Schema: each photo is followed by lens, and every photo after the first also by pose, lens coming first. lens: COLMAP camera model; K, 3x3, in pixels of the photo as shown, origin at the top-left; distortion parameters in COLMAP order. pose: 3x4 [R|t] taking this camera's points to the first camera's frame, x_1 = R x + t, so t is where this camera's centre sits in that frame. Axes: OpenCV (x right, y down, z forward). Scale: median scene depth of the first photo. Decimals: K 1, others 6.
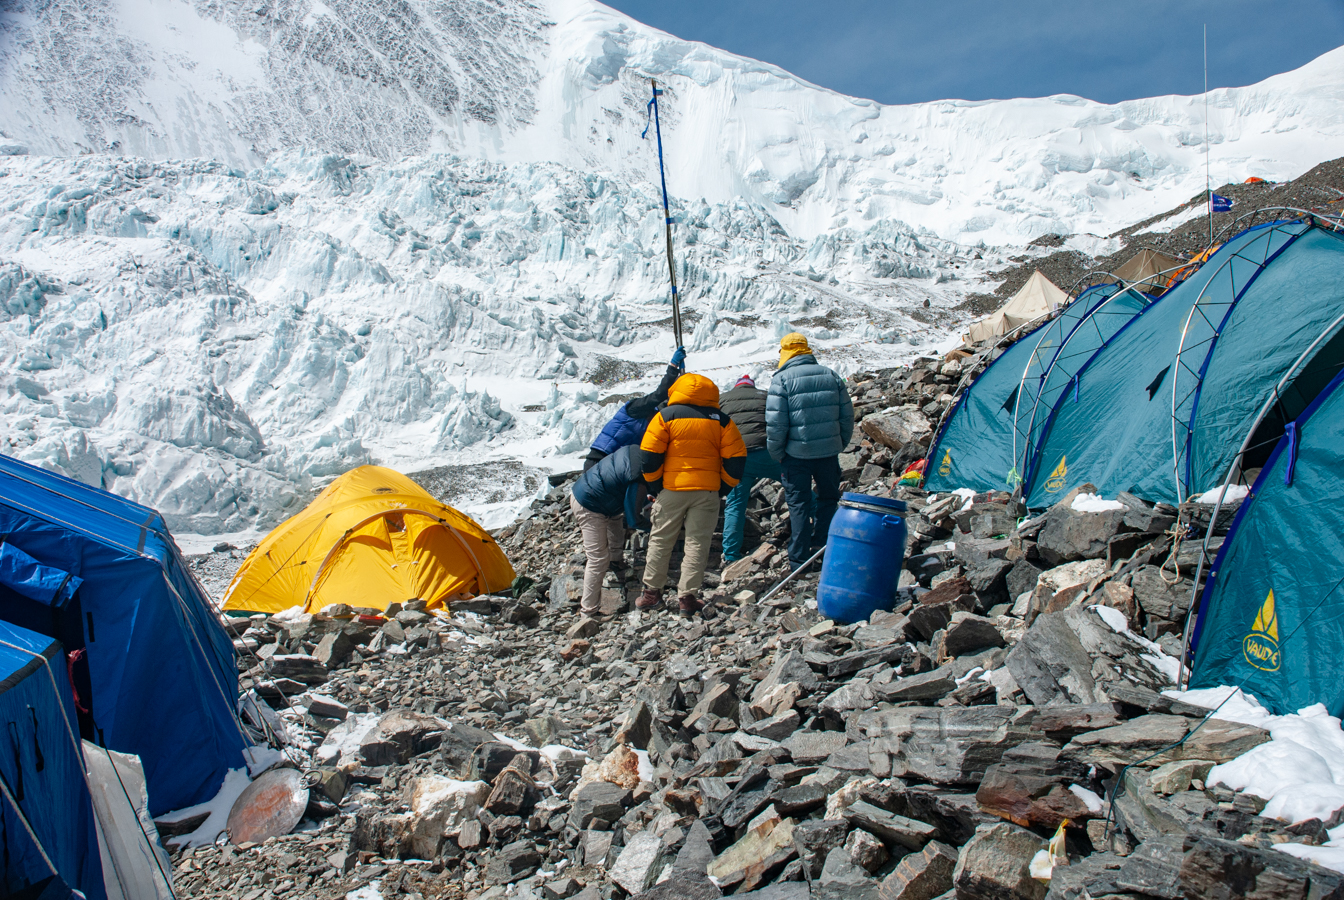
lens RADIAL K [[1573.7, 0, 672.0], [0, 1573.7, 450.0], [0, 0, 1]] dist [-0.010618, 0.375160]
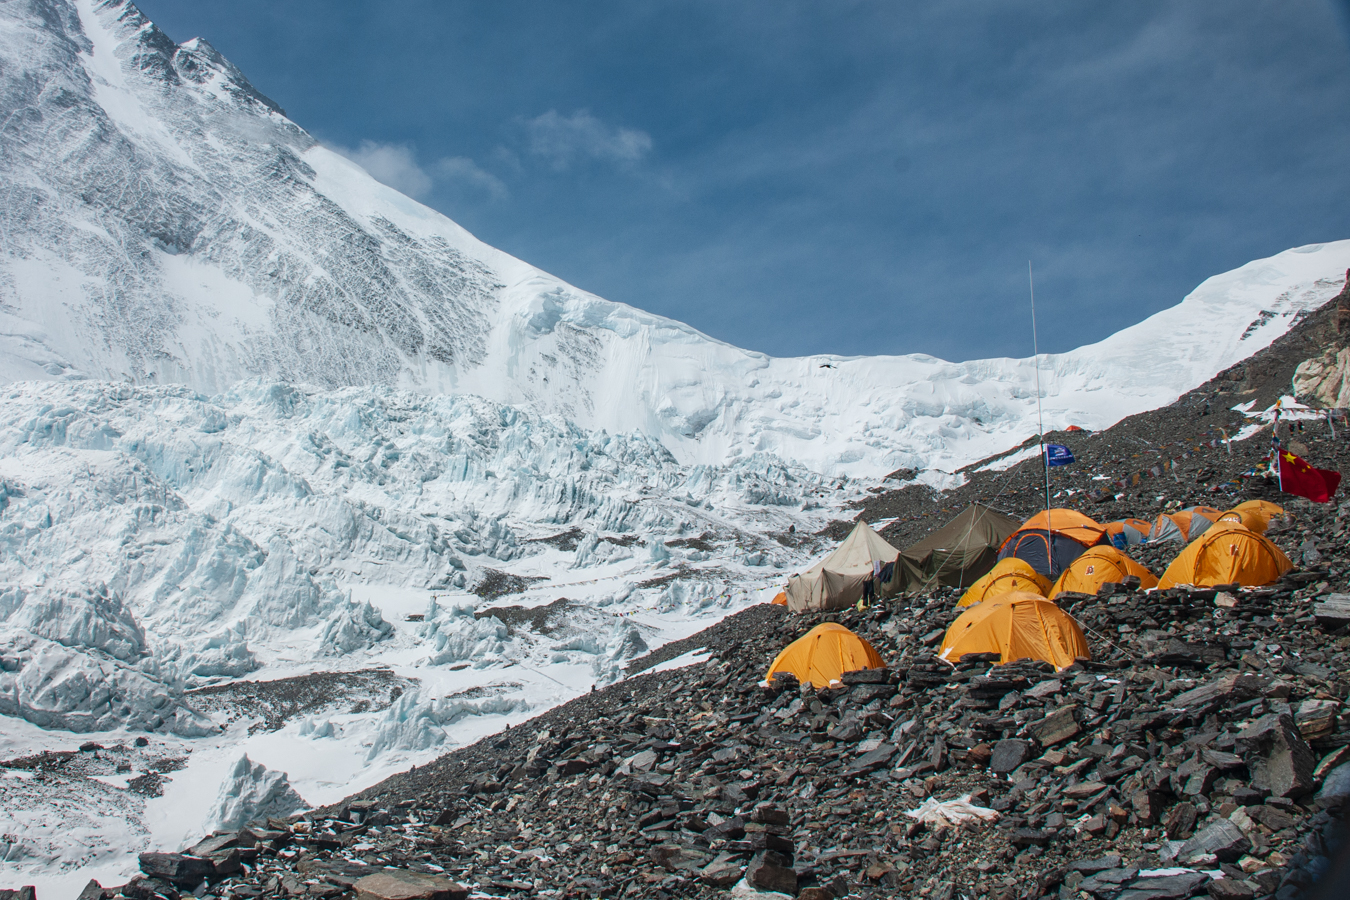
lens RADIAL K [[1034.8, 0, 674.1], [0, 1034.8, 406.2], [0, 0, 1]] dist [-0.138701, 0.044024]
pose [[0.999489, 0.027316, -0.016602, 0.089308], [-0.029827, 0.983742, -0.177095, -0.047565], [0.011494, 0.177499, 0.984054, 0.273149]]
